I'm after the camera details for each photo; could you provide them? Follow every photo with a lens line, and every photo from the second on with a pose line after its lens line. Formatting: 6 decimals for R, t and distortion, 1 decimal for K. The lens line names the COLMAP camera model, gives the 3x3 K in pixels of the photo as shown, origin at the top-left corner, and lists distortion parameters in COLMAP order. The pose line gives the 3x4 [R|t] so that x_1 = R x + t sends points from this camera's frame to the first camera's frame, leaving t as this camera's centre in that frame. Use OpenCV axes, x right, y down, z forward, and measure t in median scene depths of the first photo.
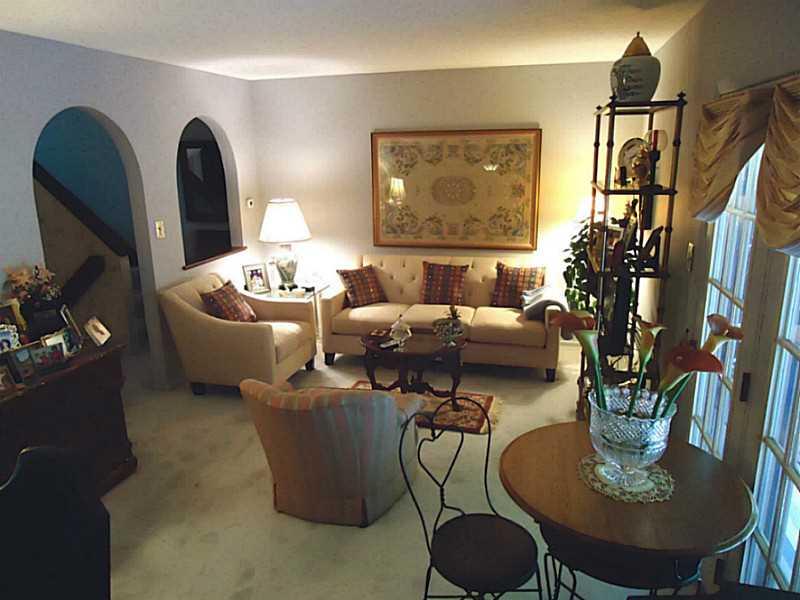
lens RADIAL K [[587.9, 0, 403.3], [0, 587.9, 301.0], [0, 0, 1]] dist [-0.000917, 0.009527]
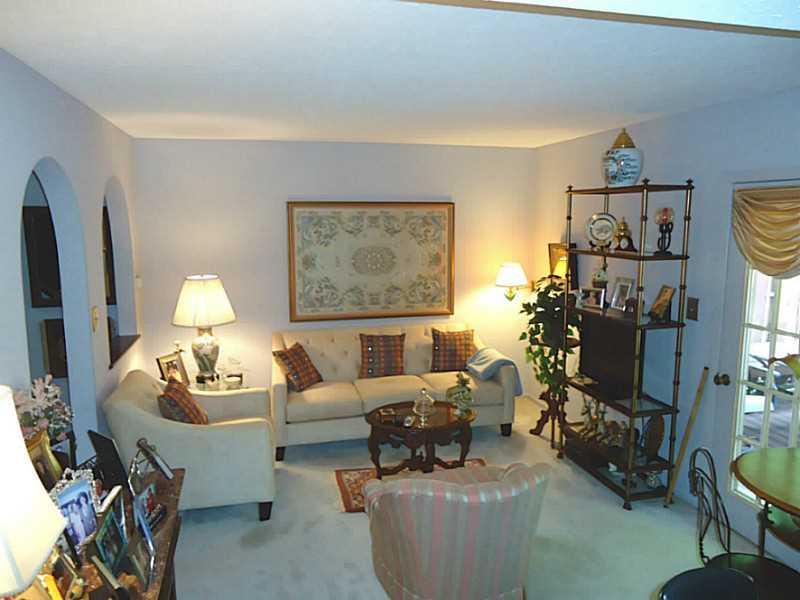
lens RADIAL K [[587.9, 0, 403.3], [0, 587.9, 301.0], [0, 0, 1]] dist [-0.000917, 0.009527]
pose [[0.875644, -0.057005, 0.479580, -0.357970], [0.110794, 0.990237, -0.084590, -0.030764], [-0.470076, 0.127205, 0.873411, 0.116937]]
